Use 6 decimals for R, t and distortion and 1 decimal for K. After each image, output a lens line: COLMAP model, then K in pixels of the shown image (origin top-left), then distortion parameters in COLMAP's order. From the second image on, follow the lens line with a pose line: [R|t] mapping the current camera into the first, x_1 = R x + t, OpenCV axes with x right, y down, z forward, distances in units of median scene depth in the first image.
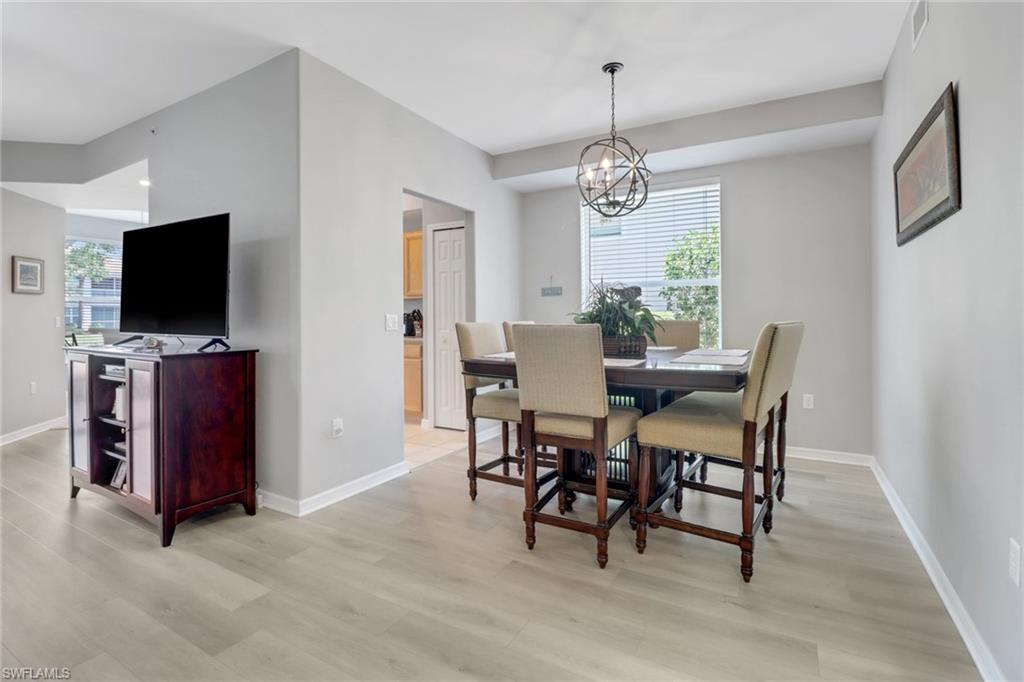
lens RADIAL K [[485.3, 0, 509.1], [0, 485.3, 310.2], [0, 0, 1]] dist [0.005216, -0.000401]
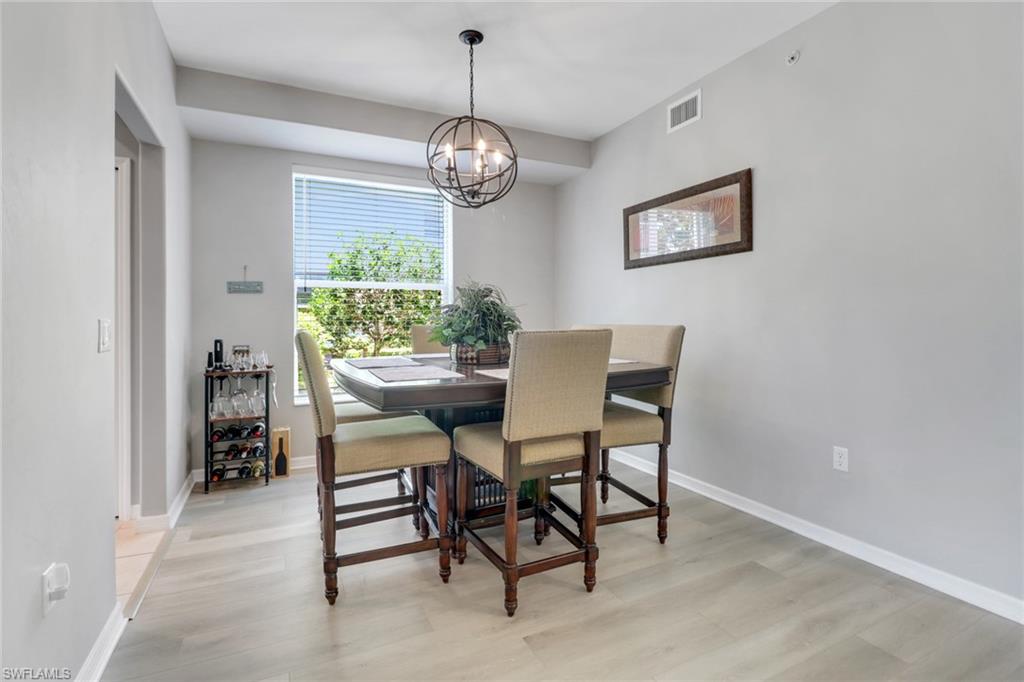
lens RADIAL K [[485.3, 0, 522.5], [0, 485.3, 322.8], [0, 0, 1]] dist [0.005216, -0.000401]
pose [[0.565903, -0.009923, 0.824412, -0.467508], [-0.004508, 0.999875, 0.015130, 0.002452], [-0.824460, -0.012278, 0.565787, 0.427271]]
